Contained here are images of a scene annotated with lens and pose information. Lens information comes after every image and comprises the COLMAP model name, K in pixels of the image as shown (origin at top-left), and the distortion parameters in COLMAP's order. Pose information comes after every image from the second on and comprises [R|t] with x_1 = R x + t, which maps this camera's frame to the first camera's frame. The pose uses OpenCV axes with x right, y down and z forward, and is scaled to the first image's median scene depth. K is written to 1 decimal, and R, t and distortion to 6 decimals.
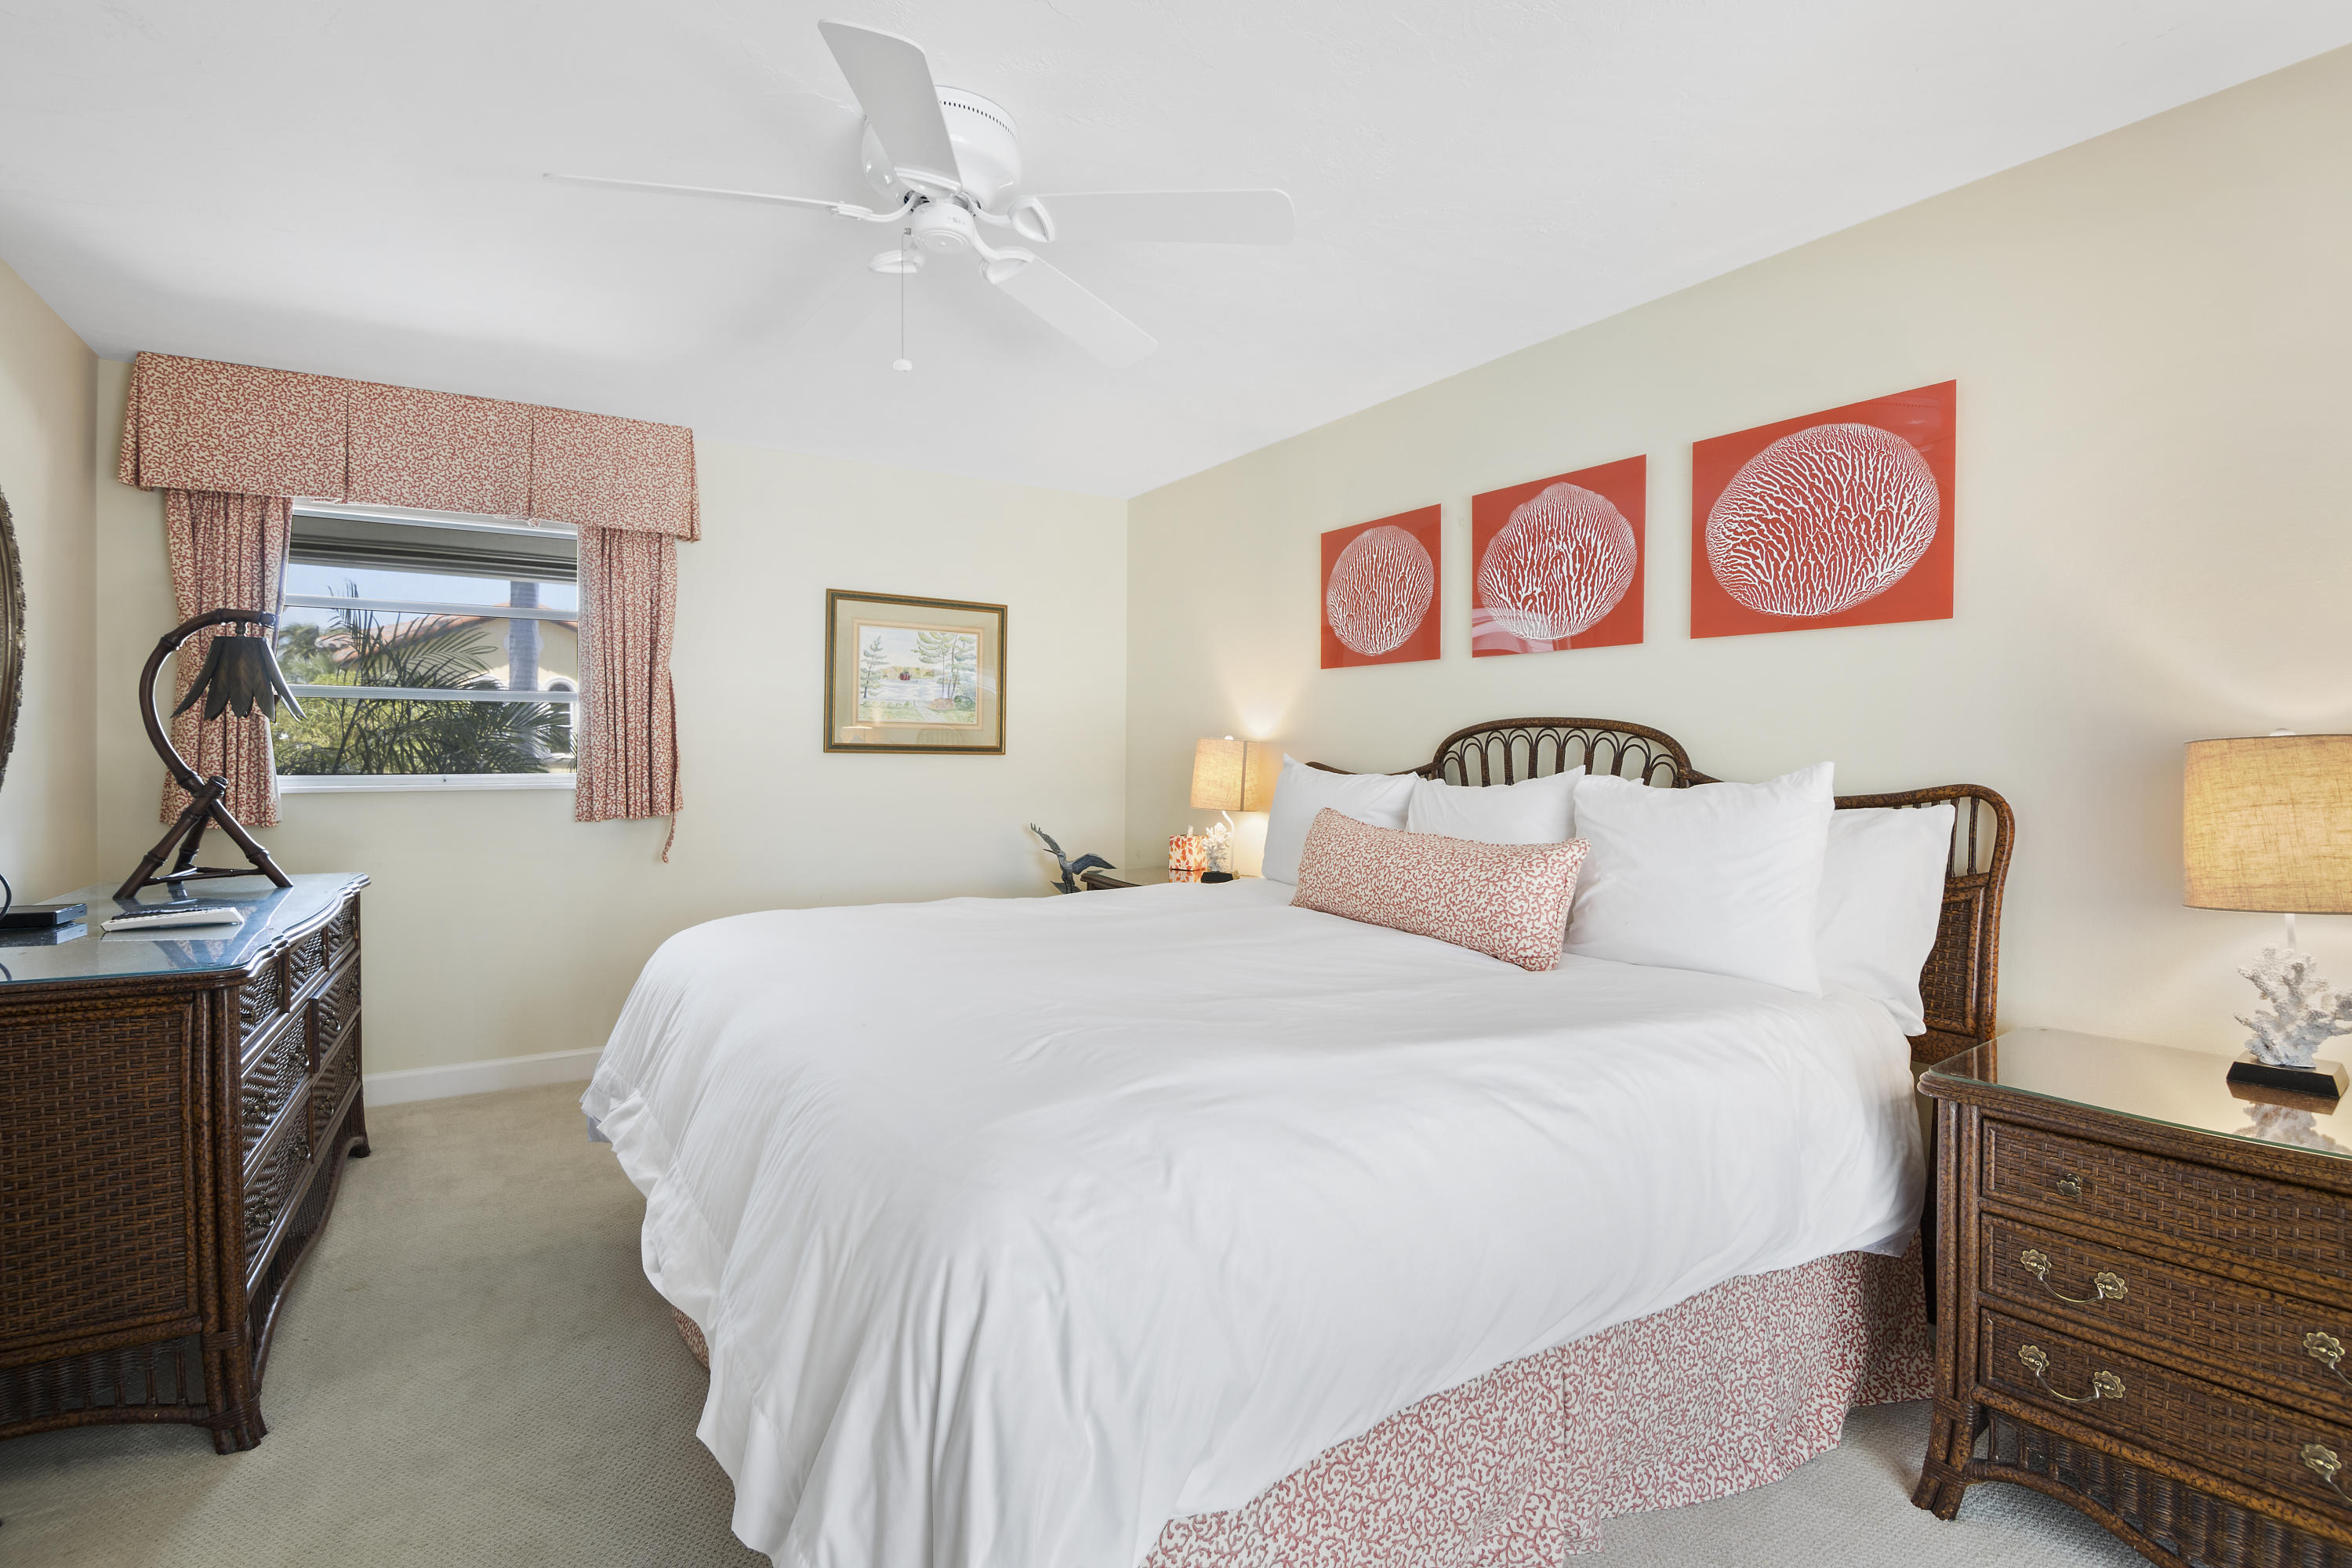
lens RADIAL K [[1155.8, 0, 1176.0], [0, 1155.8, 784.0], [0, 0, 1]] dist [0.000433, 0.000046]
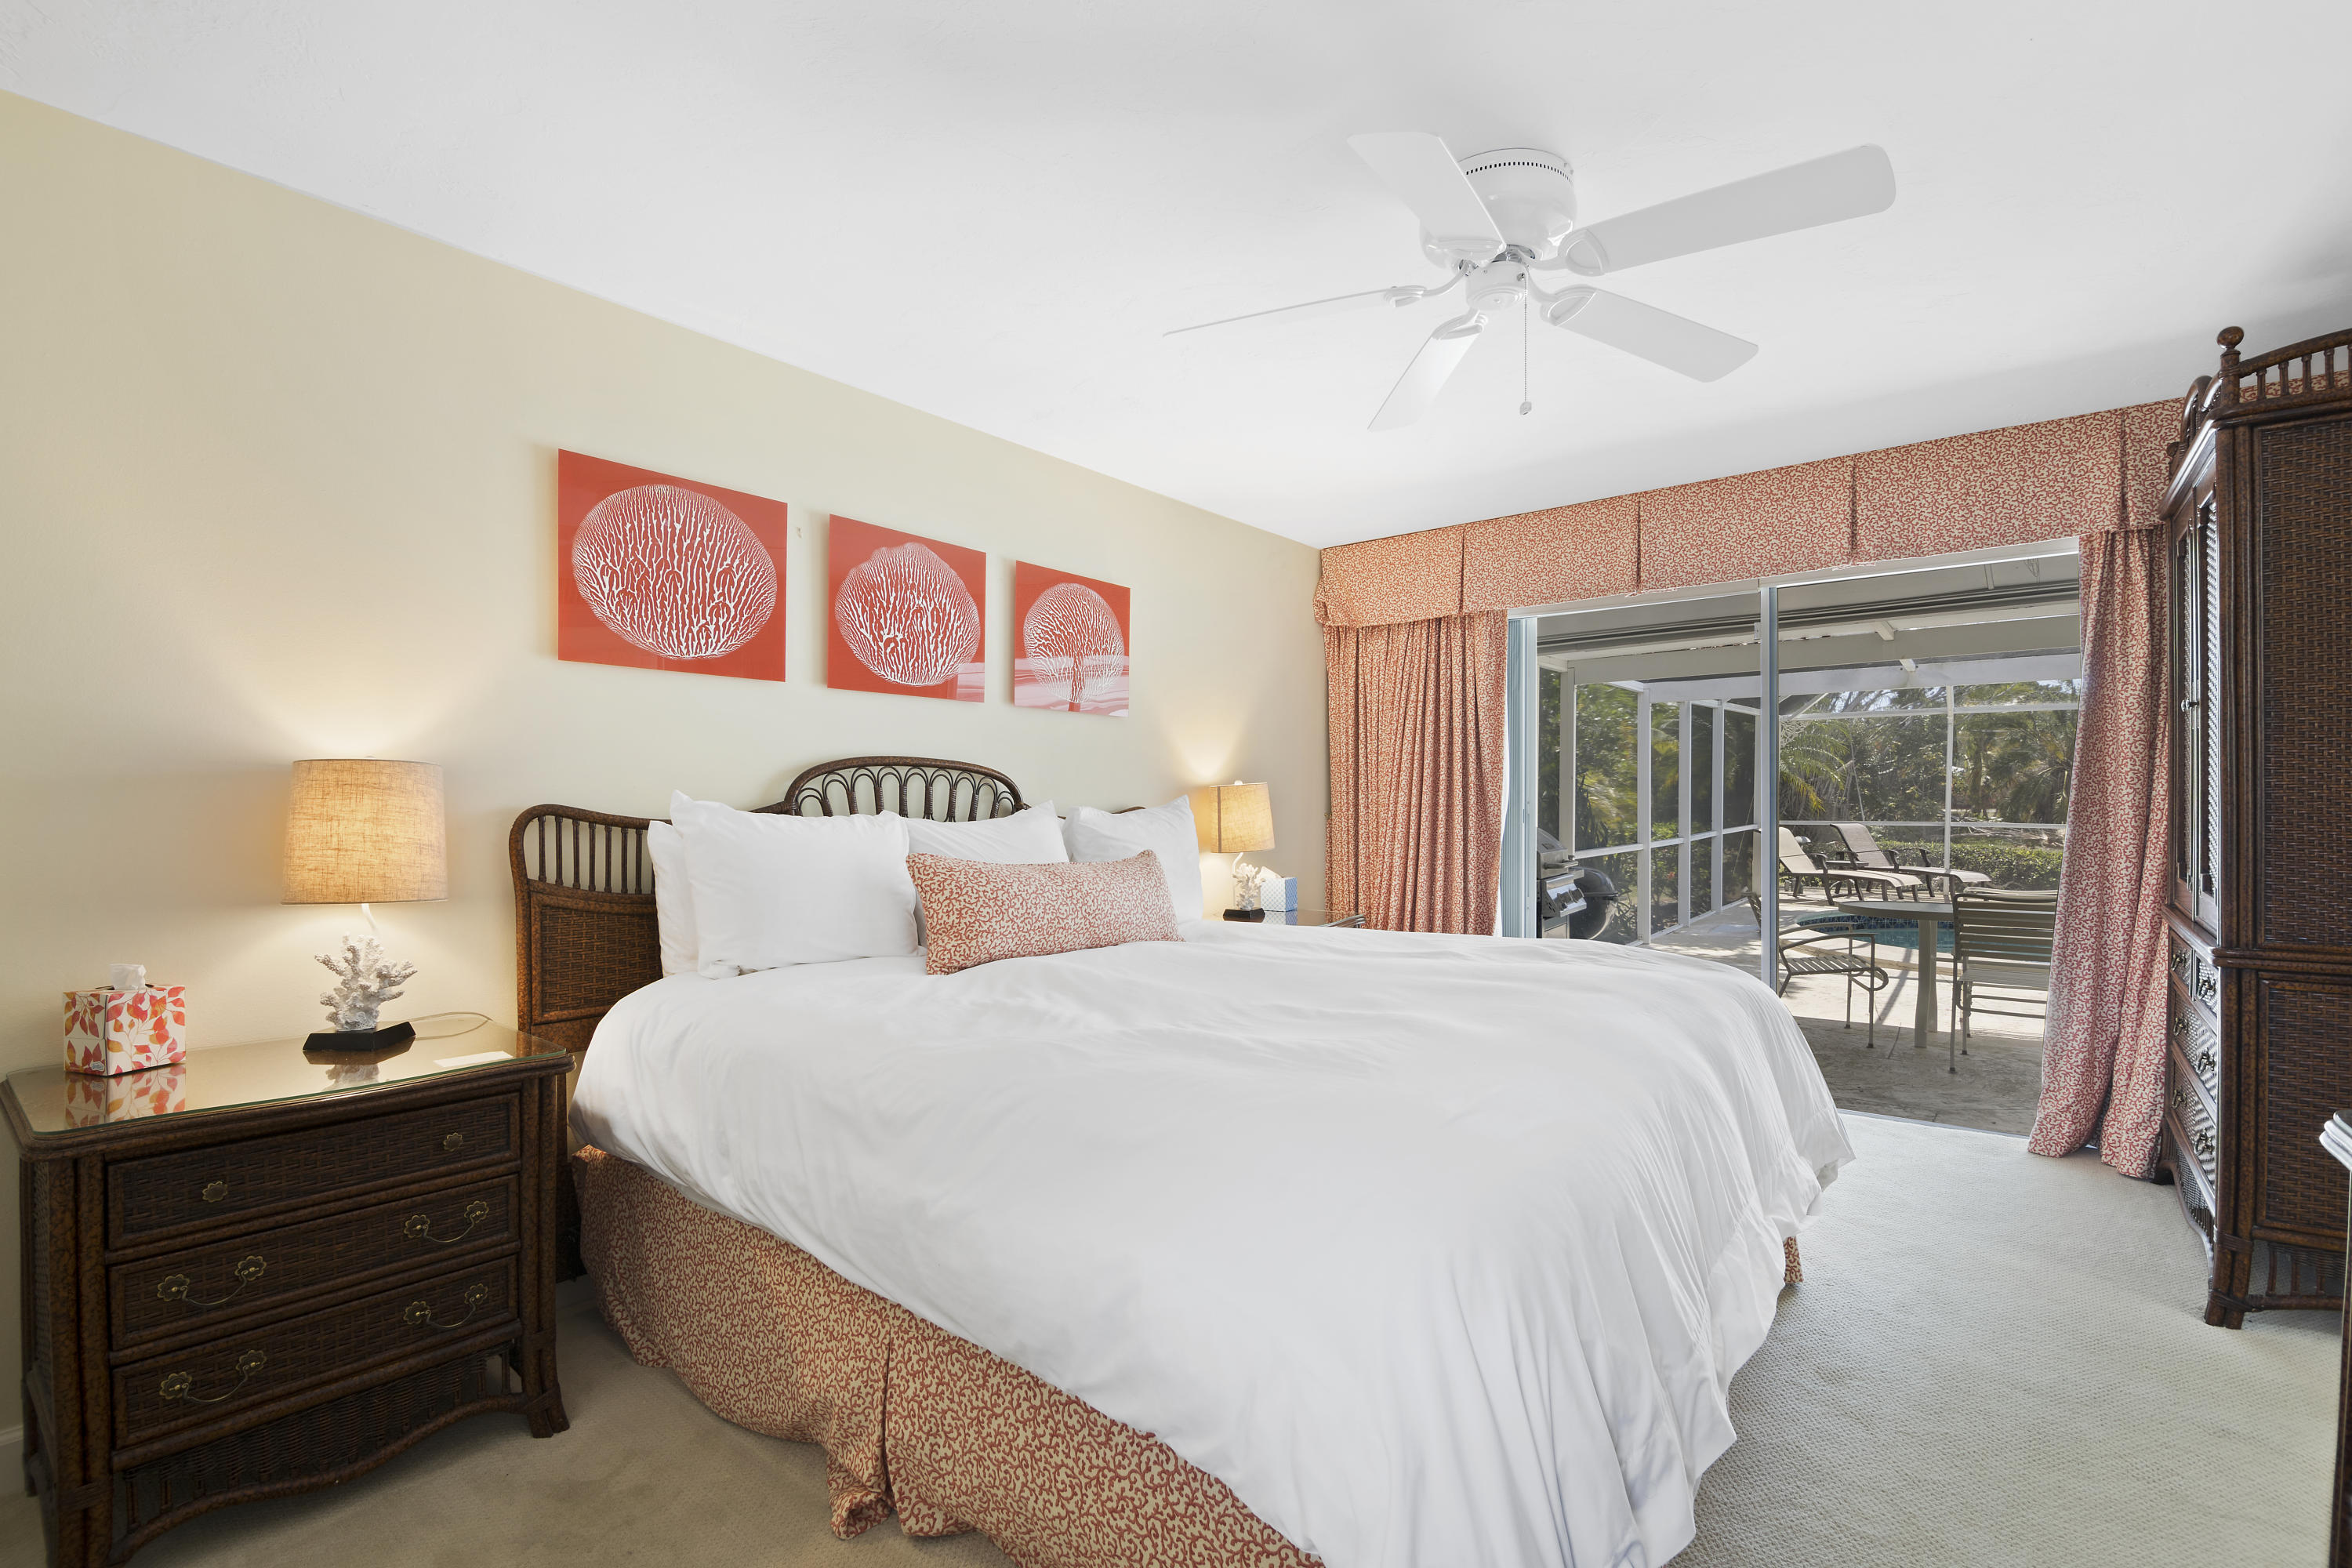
lens RADIAL K [[1006.7, 0, 1176.0], [0, 1006.7, 784.0], [0, 0, 1]] dist [-0.000011, 0.000029]
pose [[-0.322588, -0.013368, 0.946445, -0.622125], [0.006096, 0.999850, 0.016200, -0.044432], [-0.946520, 0.010996, -0.322458, 1.028950]]
